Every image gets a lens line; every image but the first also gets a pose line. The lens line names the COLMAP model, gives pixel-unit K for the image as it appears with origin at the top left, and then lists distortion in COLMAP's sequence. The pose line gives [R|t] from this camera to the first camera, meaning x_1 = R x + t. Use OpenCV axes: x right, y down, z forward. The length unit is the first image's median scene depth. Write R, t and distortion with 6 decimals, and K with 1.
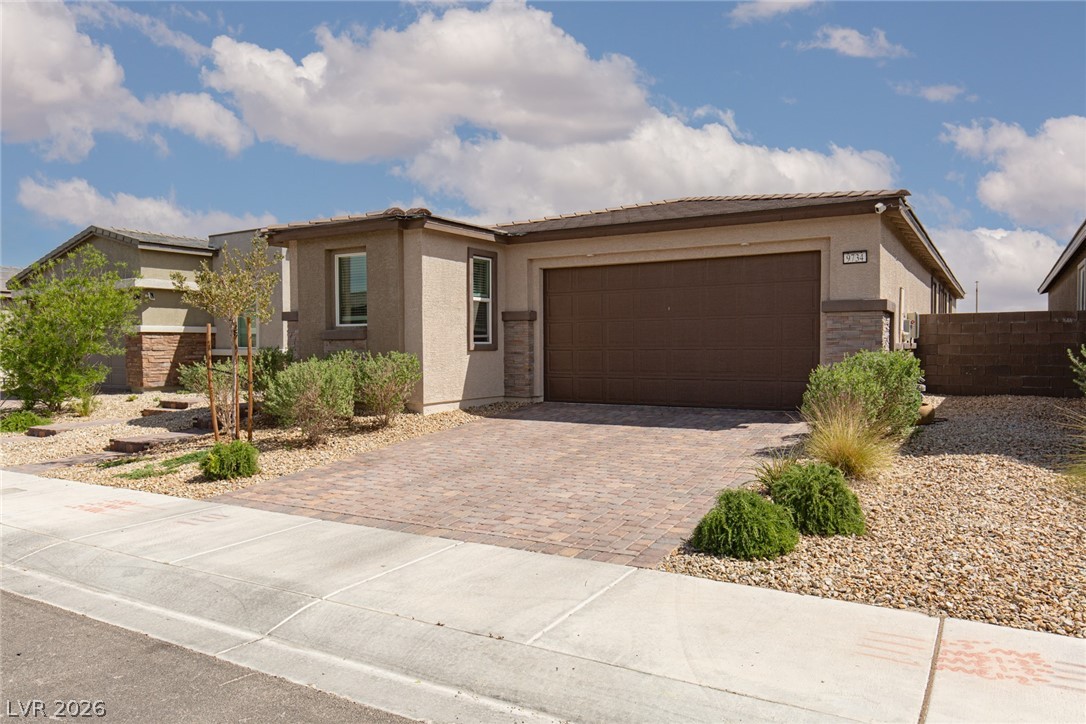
lens RADIAL K [[740.6, 0, 543.0], [0, 740.6, 362.0], [0, 0, 1]] dist [0.013427, -0.001028]
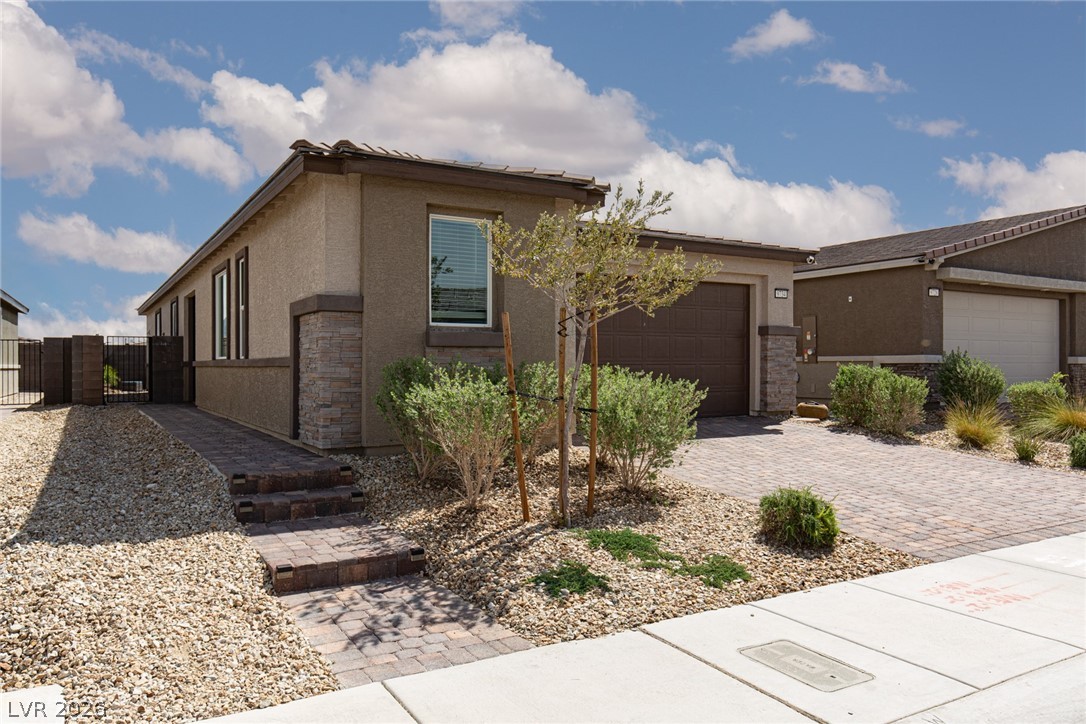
lens RADIAL K [[775.7, 0, 543.0], [0, 775.7, 362.0], [0, 0, 1]] dist [0.004257, 0.002020]
pose [[0.488489, 0.007907, 0.872534, -0.871324], [0.018511, 0.999640, -0.019422, -0.002264], [-0.872374, 0.025639, 0.488167, 0.633921]]
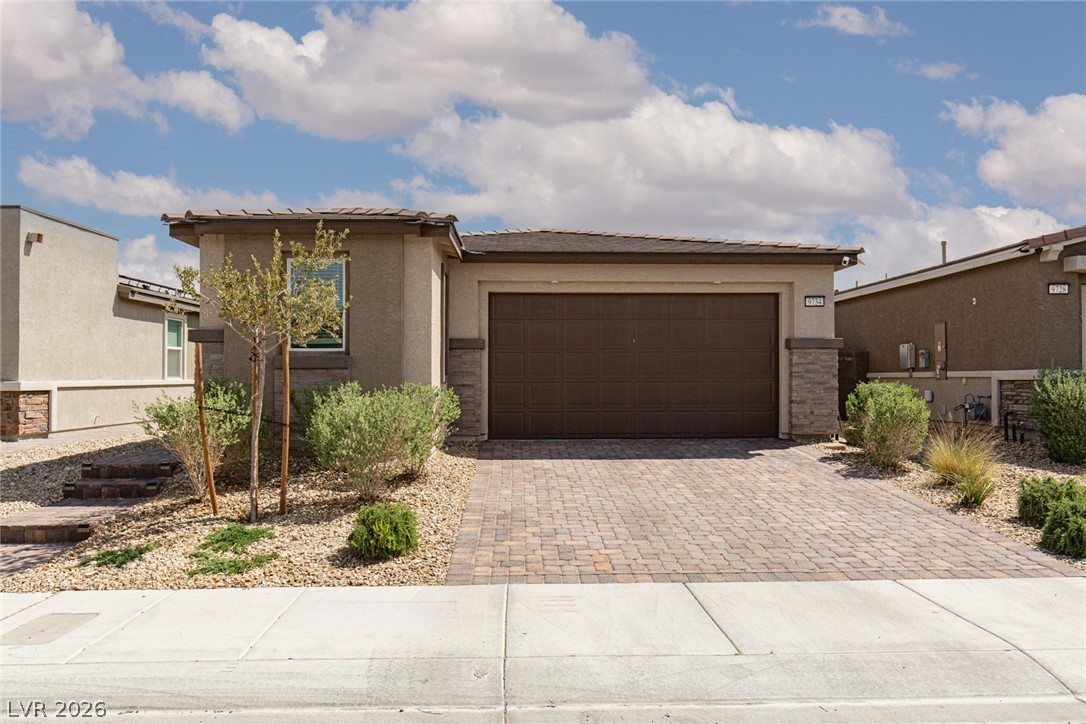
lens RADIAL K [[775.7, 0, 543.0], [0, 775.7, 362.0], [0, 0, 1]] dist [0.004257, 0.002020]
pose [[0.843863, 0.014718, 0.536357, -0.520570], [0.009464, 0.999060, -0.042305, -0.000305], [-0.536476, 0.040775, 0.842930, 0.194812]]
